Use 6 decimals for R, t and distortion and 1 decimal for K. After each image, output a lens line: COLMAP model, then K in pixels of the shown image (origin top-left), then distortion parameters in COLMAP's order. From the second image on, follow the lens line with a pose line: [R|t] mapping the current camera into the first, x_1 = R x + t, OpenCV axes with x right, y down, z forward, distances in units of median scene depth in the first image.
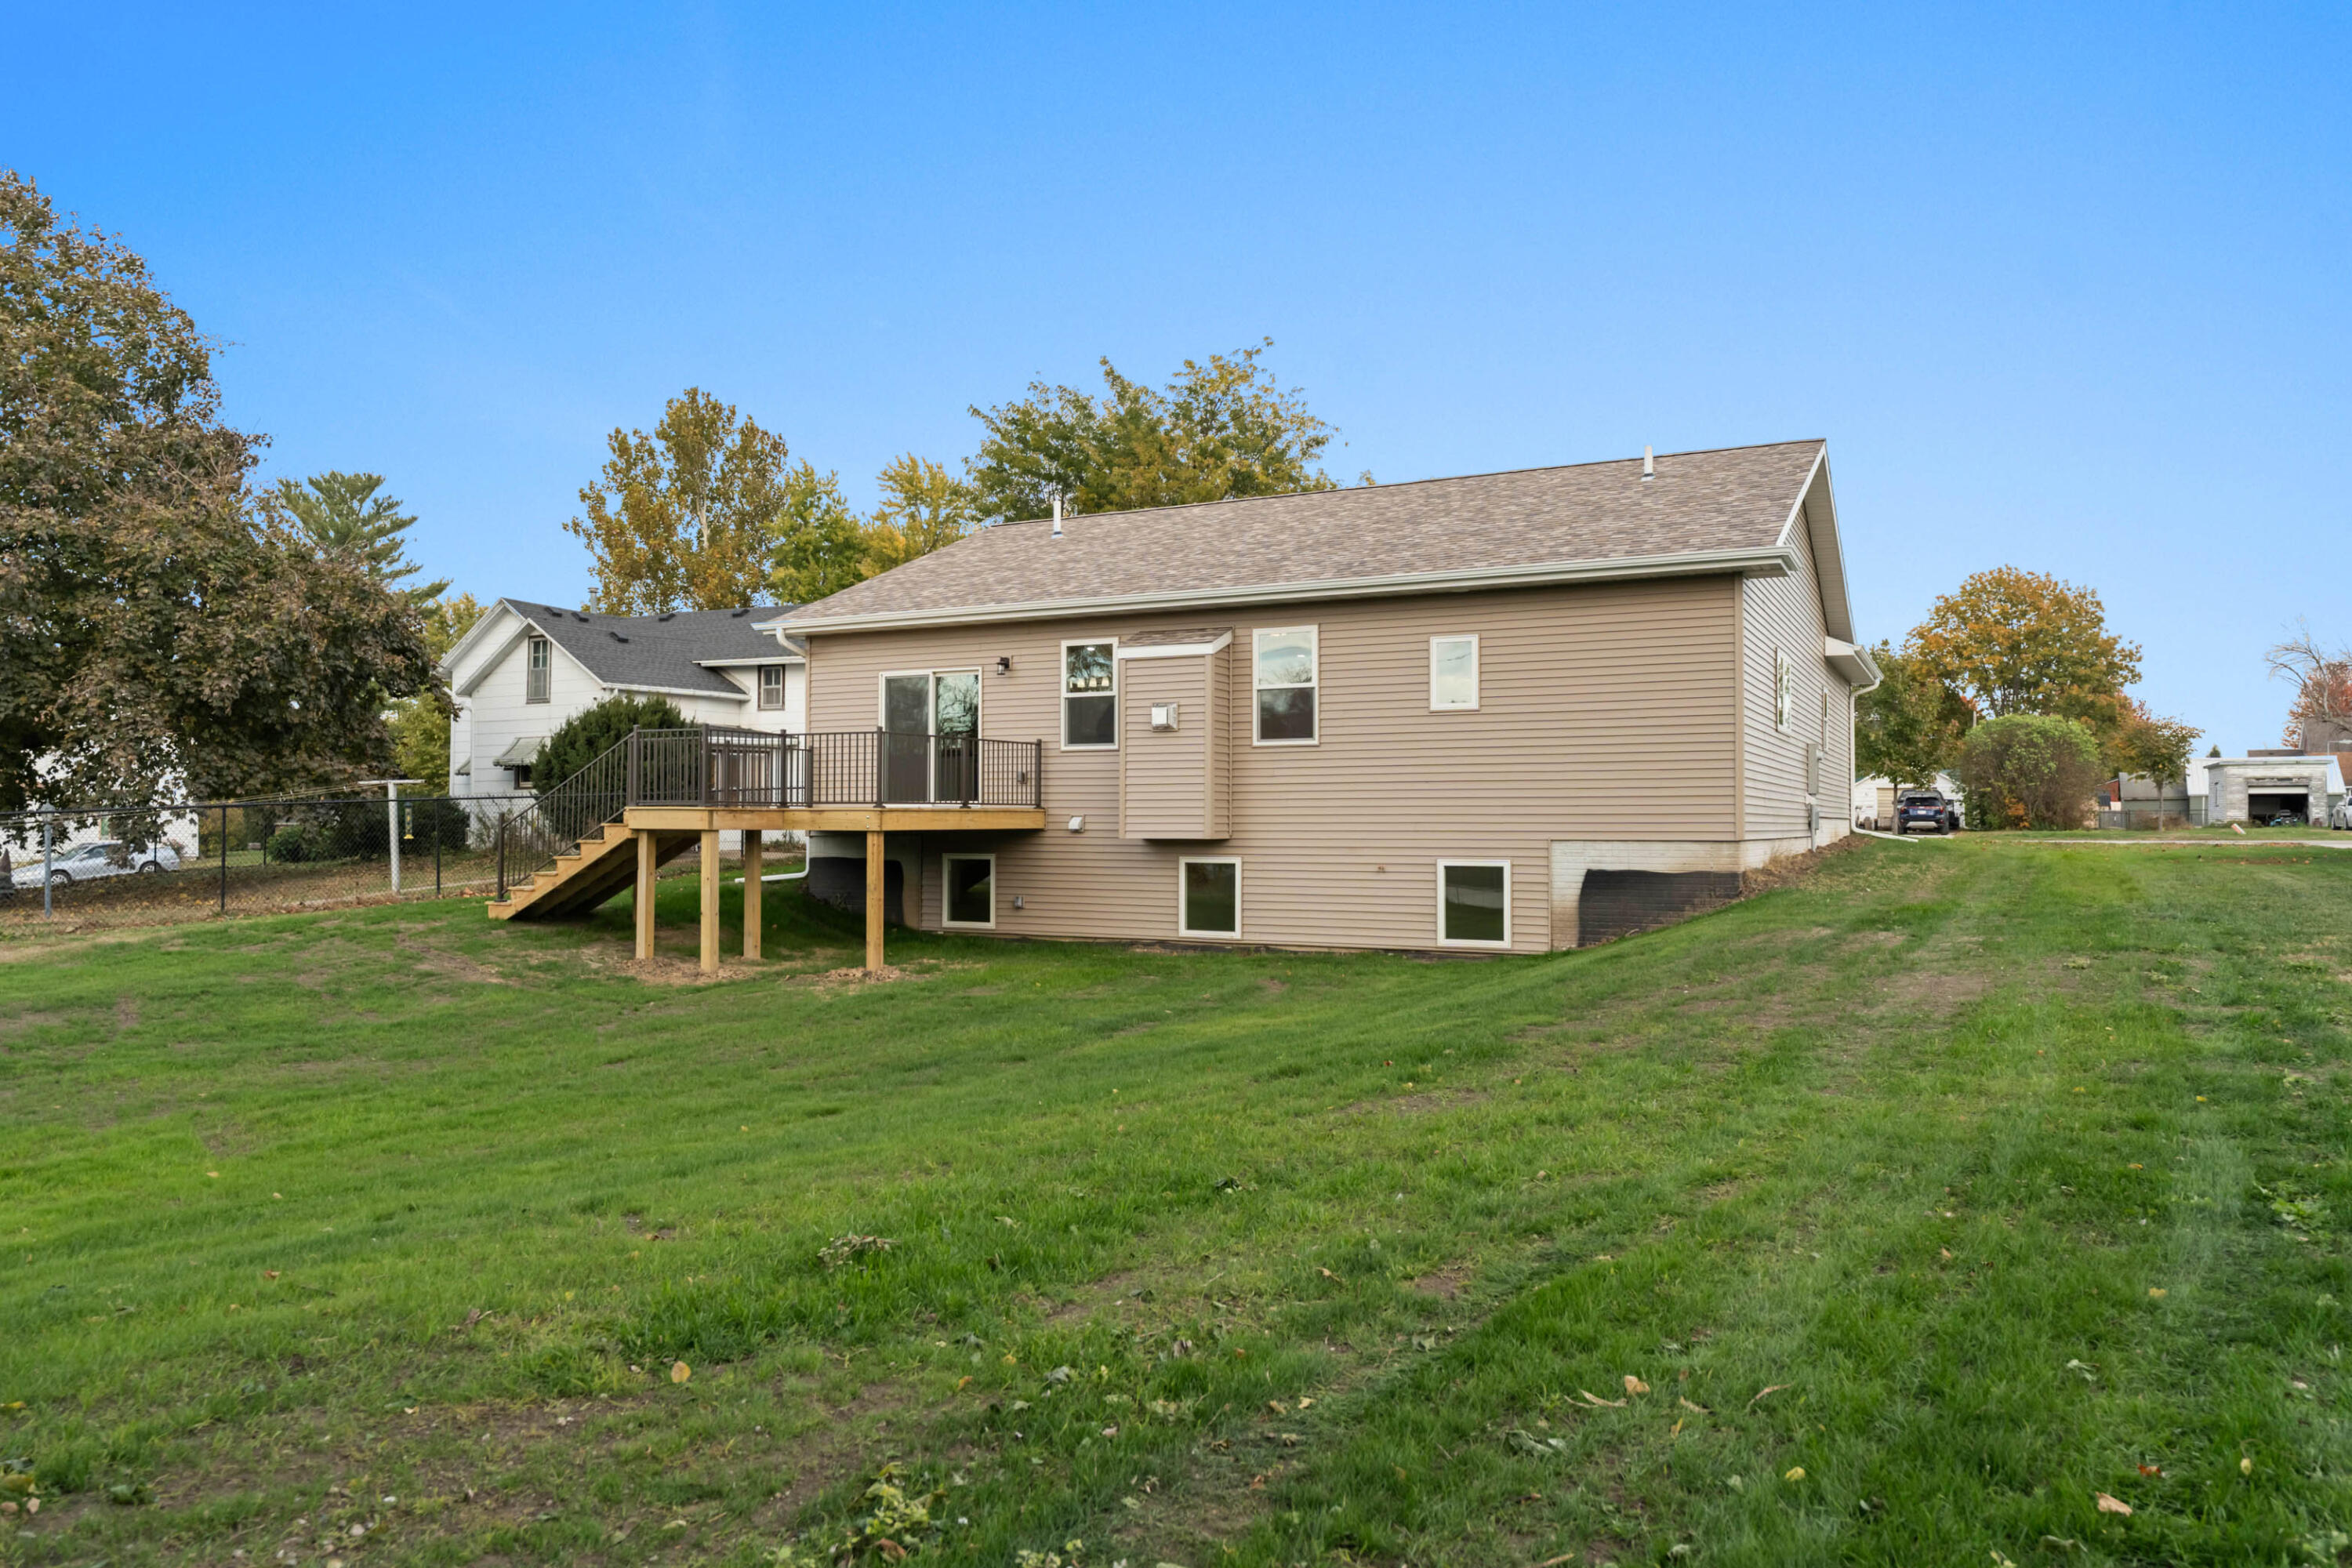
lens RADIAL K [[1615.4, 0, 1177.7], [0, 1615.4, 803.8], [0, 0, 1]] dist [-0.071932, -0.000741]
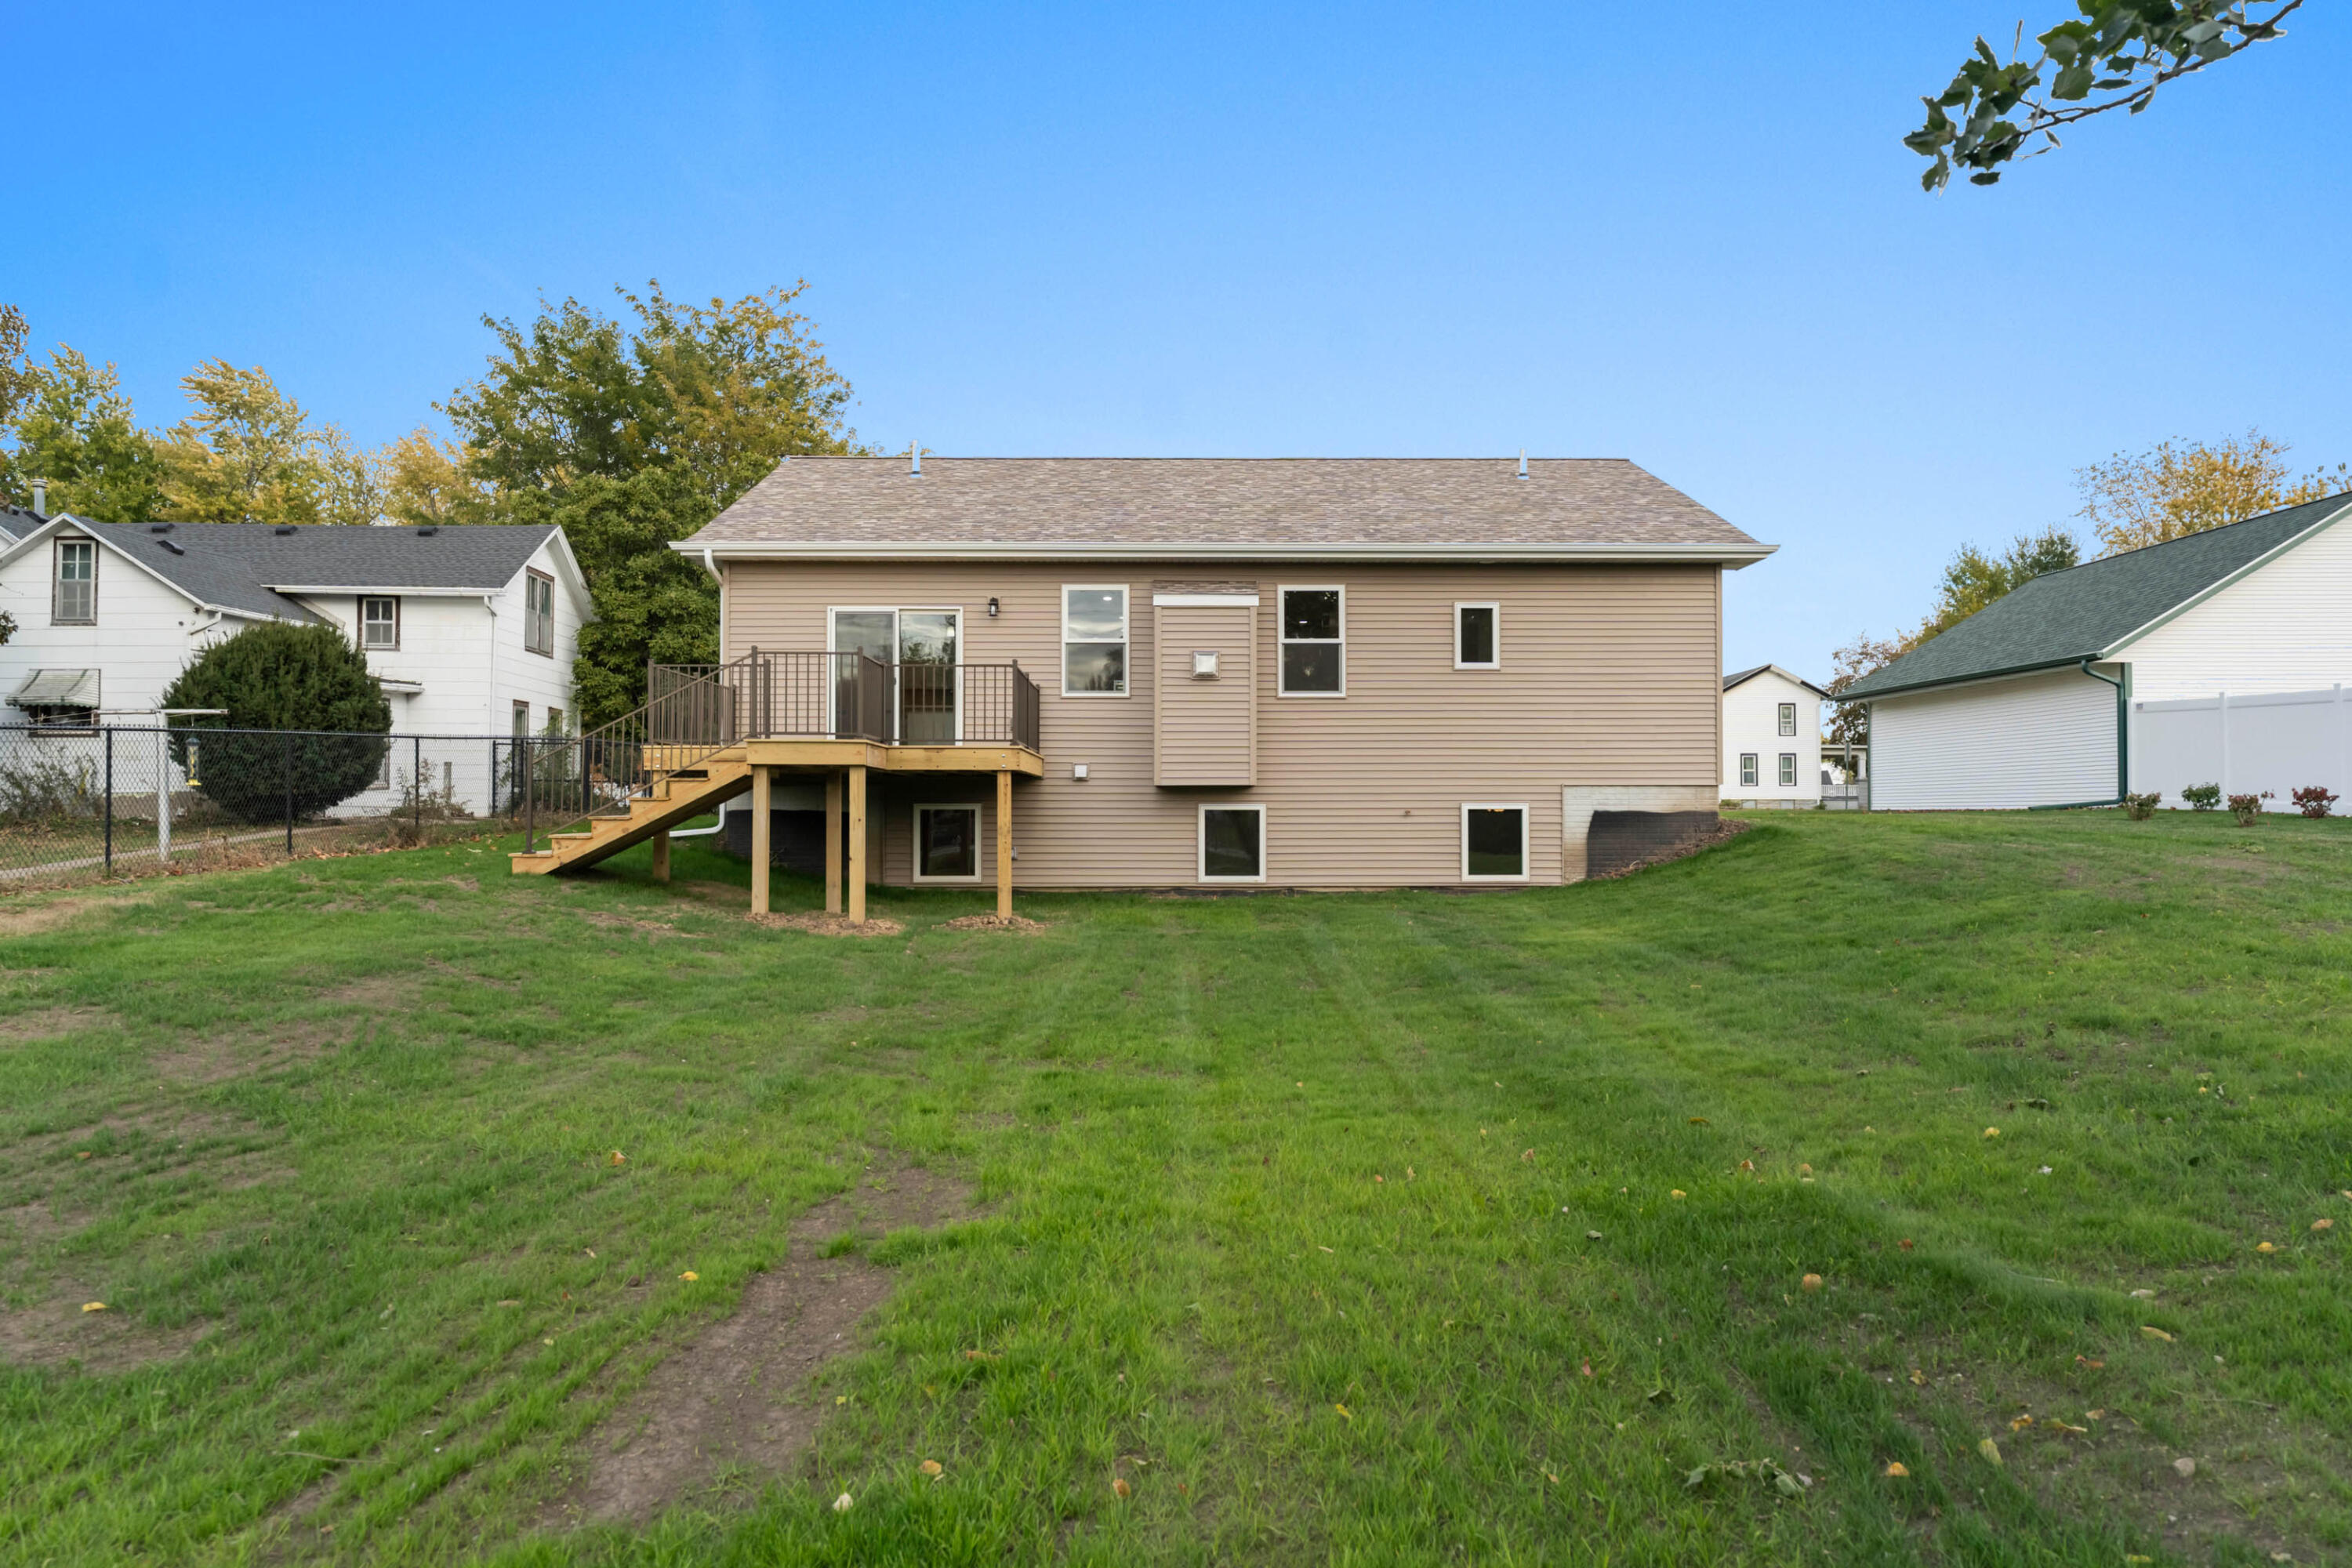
lens RADIAL K [[1678.7, 0, 1176.5], [0, 1678.7, 777.8], [0, 0, 1]] dist [-0.034795, 0.000476]
pose [[0.876649, 0.010796, 0.481009, -0.521399], [-0.004555, 0.999890, -0.014140, 0.031398], [-0.481108, 0.010204, 0.876602, 0.078707]]
